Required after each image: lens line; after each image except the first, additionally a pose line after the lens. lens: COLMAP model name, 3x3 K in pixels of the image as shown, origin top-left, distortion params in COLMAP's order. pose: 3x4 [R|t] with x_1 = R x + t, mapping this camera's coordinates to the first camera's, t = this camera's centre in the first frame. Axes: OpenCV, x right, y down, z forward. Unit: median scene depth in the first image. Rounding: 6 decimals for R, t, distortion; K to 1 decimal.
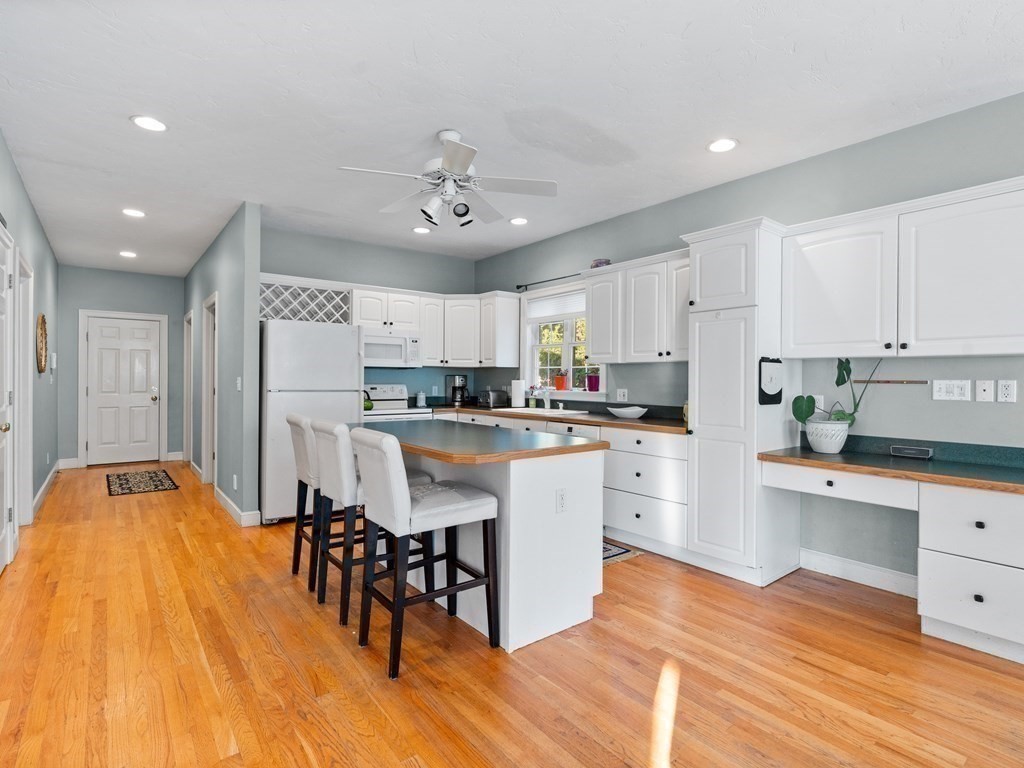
lens RADIAL K [[519.2, 0, 510.4], [0, 519.2, 380.4], [0, 0, 1]] dist [-0.005473, 0.002180]
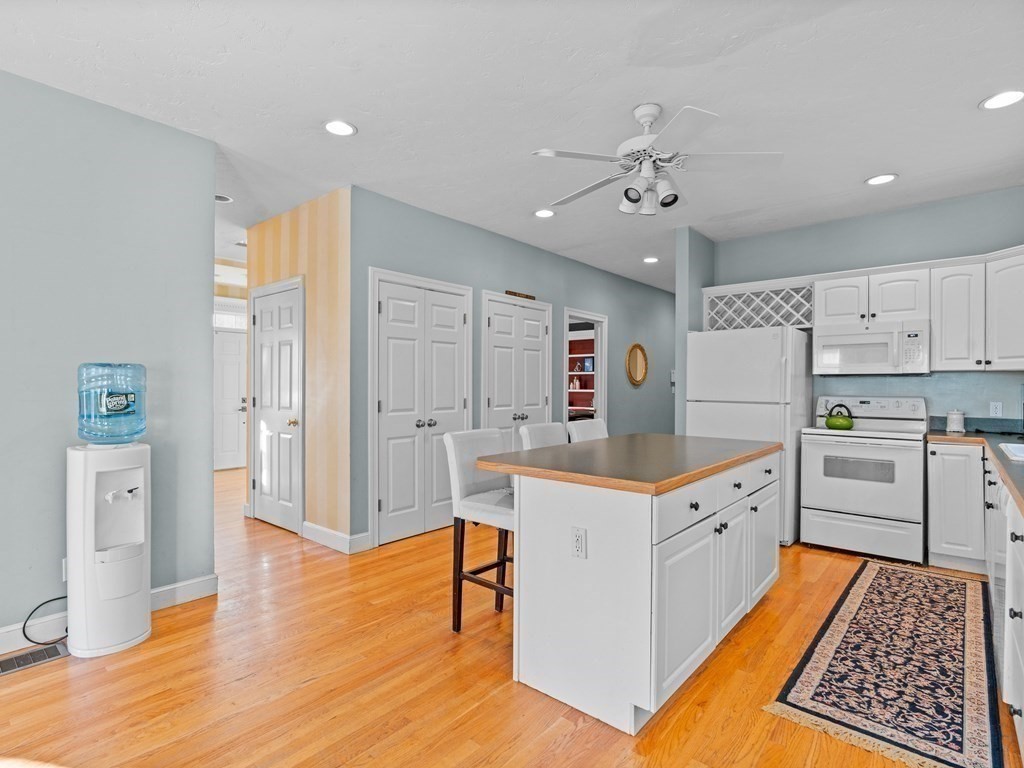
lens RADIAL K [[519.2, 0, 511.8], [0, 519.2, 383.7], [0, 0, 1]] dist [-0.005473, 0.002180]
pose [[0.196365, -0.008512, -0.980494, 0.414805], [-0.007481, 0.999920, -0.010179, -0.000128], [0.980502, 0.009334, 0.196286, 0.362323]]
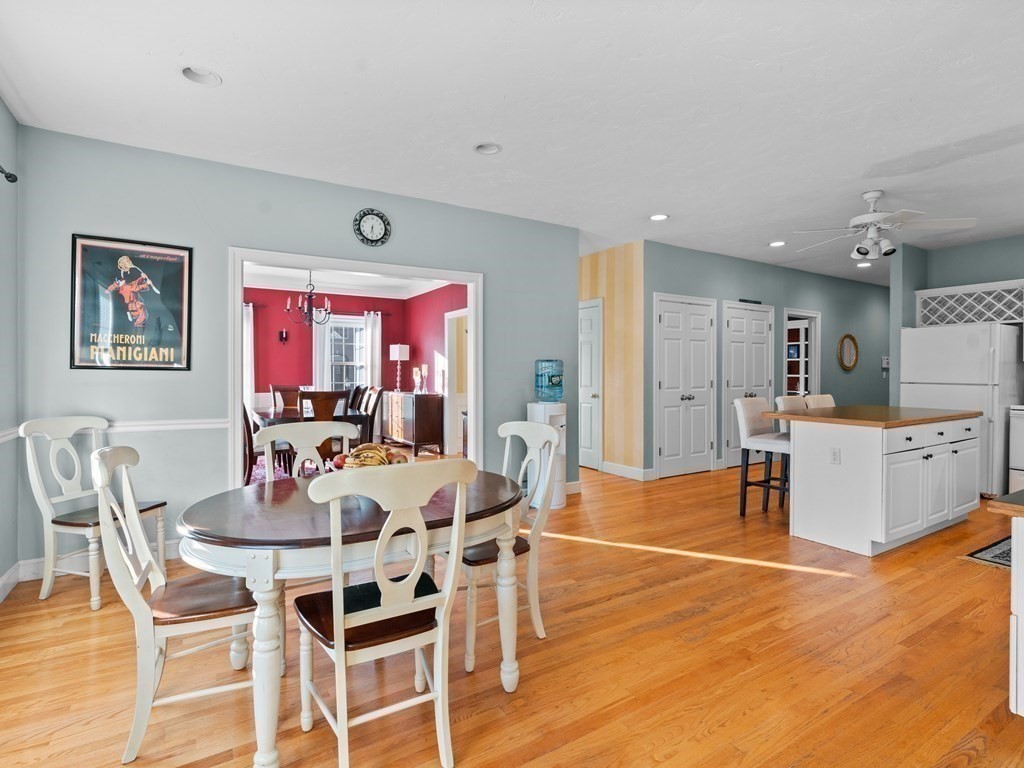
lens RADIAL K [[519.2, 0, 516.7], [0, 519.2, 371.5], [0, 0, 1]] dist [-0.005473, 0.002180]
pose [[-0.108263, -0.004936, -0.994110, 0.794120], [-0.007659, 0.999962, -0.004131, 0.004178], [0.994093, 0.007167, -0.108296, 0.133268]]
